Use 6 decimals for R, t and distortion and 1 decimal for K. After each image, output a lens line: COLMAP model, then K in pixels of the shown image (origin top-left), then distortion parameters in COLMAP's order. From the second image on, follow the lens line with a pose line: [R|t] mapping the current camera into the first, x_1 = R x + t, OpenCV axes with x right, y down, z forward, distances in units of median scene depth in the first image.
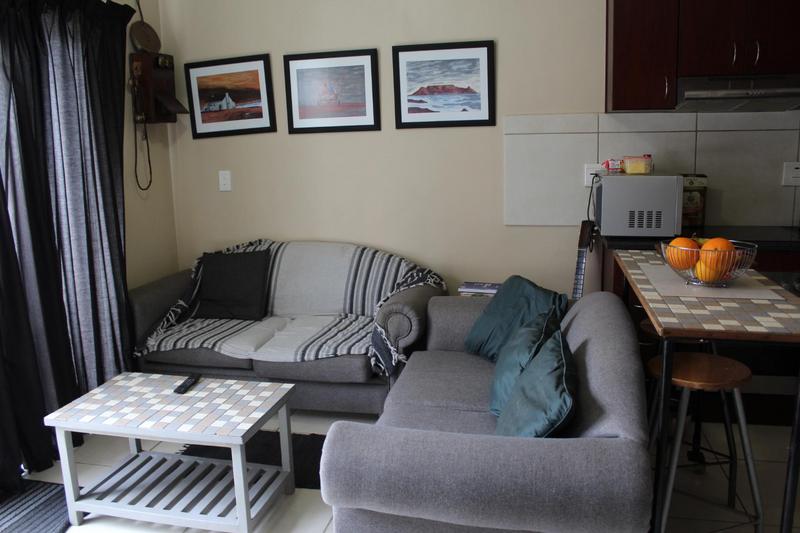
lens RADIAL K [[663.8, 0, 386.4], [0, 663.8, 264.7], [0, 0, 1]] dist [-0.168648, 0.150269]
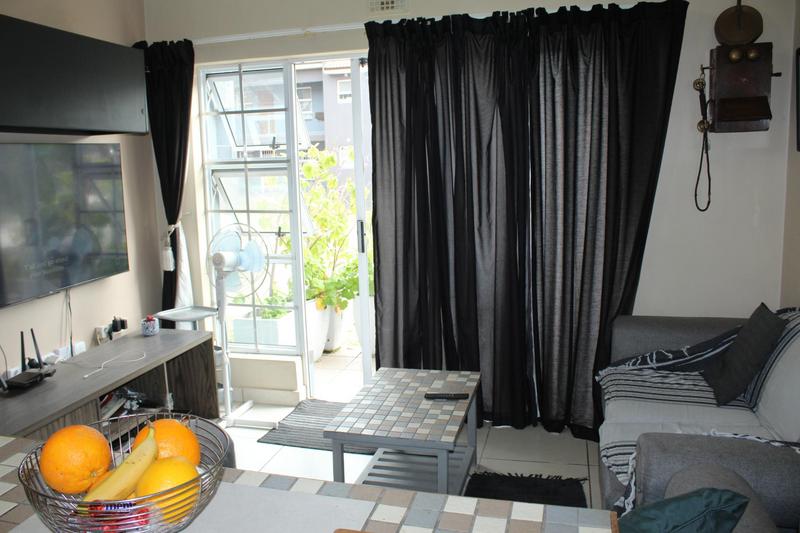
lens RADIAL K [[663.8, 0, 386.4], [0, 663.8, 264.7], [0, 0, 1]] dist [-0.168648, 0.150269]
pose [[-0.032461, 0.190063, -0.981235, 0.511619], [-0.152575, 0.969303, 0.192799, -0.155559], [0.987759, 0.155971, -0.002465, 0.643461]]
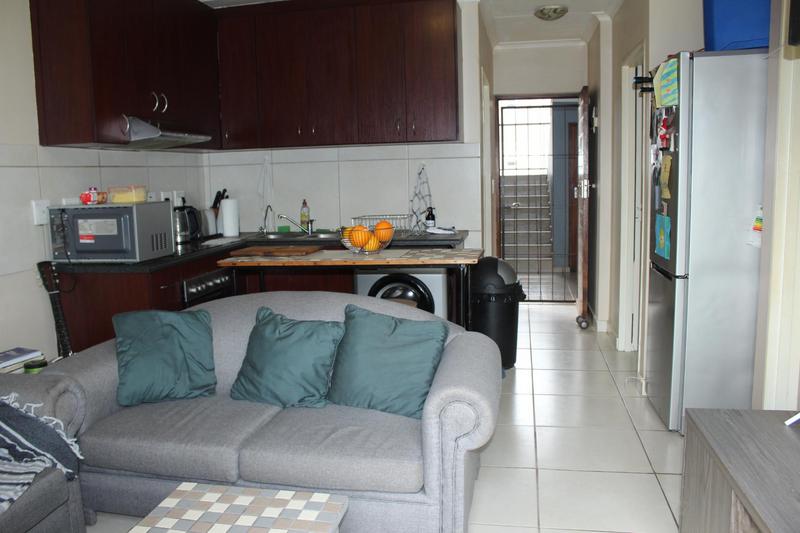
lens RADIAL K [[663.8, 0, 386.4], [0, 663.8, 264.7], [0, 0, 1]] dist [-0.168648, 0.150269]
pose [[-0.026776, -0.107009, 0.993897, -0.609882], [0.209730, 0.971524, 0.110250, -0.062038], [-0.977393, 0.211402, -0.003570, 0.538130]]
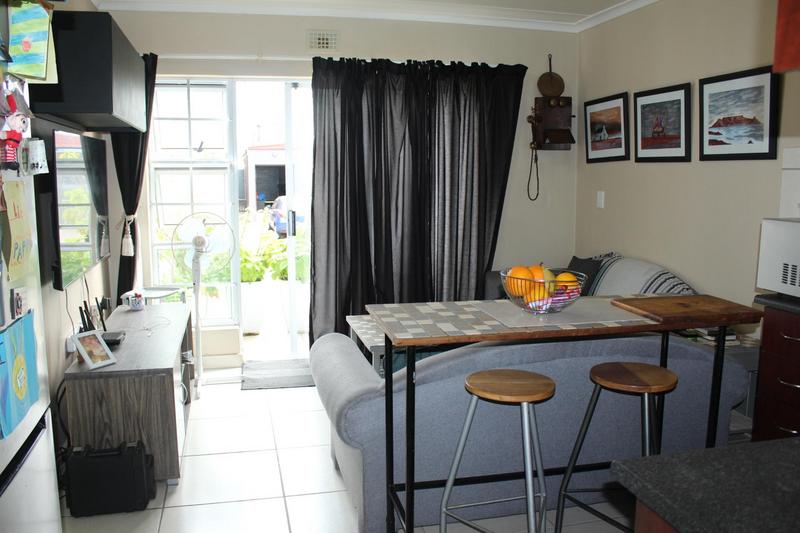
lens RADIAL K [[663.8, 0, 386.4], [0, 663.8, 264.7], [0, 0, 1]] dist [-0.168648, 0.150269]
pose [[0.441568, 0.155624, -0.883628, 0.740284], [-0.175366, 0.980818, 0.085106, -0.051886], [0.879923, 0.117378, 0.460389, 0.150629]]
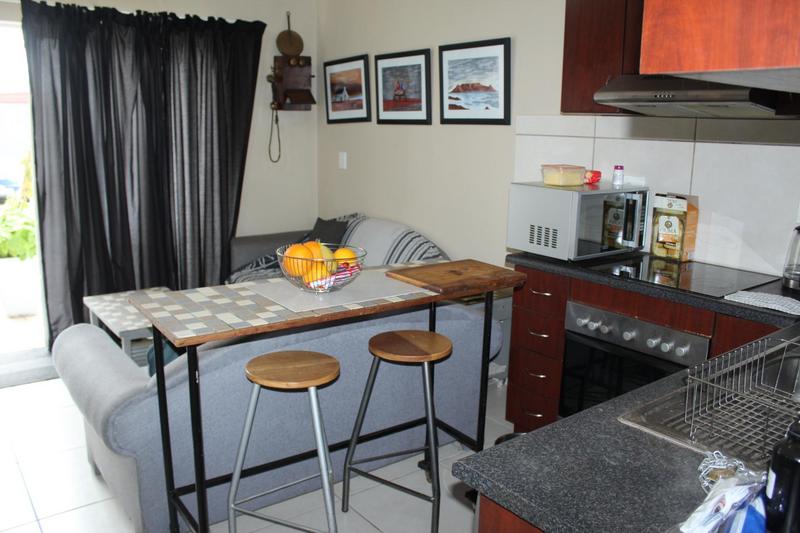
lens RADIAL K [[663.8, 0, 386.4], [0, 663.8, 264.7], [0, 0, 1]] dist [-0.168648, 0.150269]
pose [[0.765761, 0.172420, -0.619582, 0.680128], [-0.153664, 0.984541, 0.084064, -0.063361], [0.624498, 0.030834, 0.780417, 0.137812]]
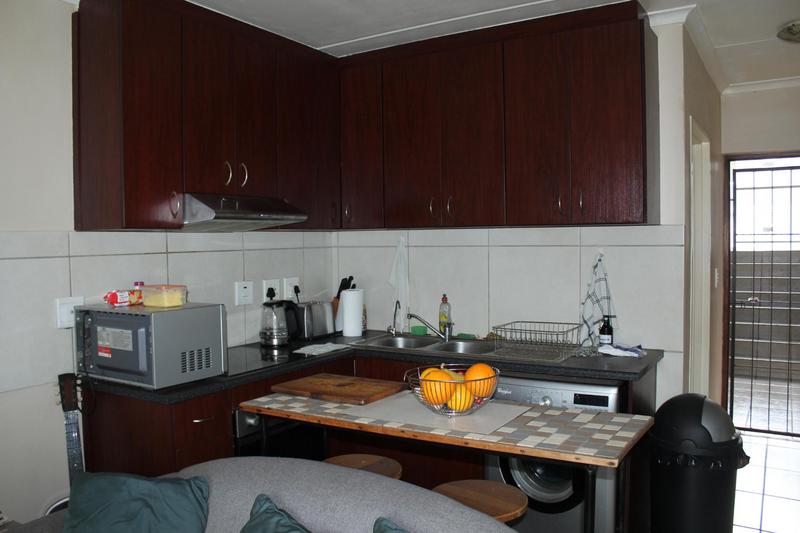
lens RADIAL K [[663.8, 0, 386.4], [0, 663.8, 264.7], [0, 0, 1]] dist [-0.168648, 0.150269]
pose [[0.324897, -0.013040, 0.945659, -0.265229], [0.178724, 0.982735, -0.047853, -0.090346], [-0.928709, 0.184559, 0.321618, 0.408372]]
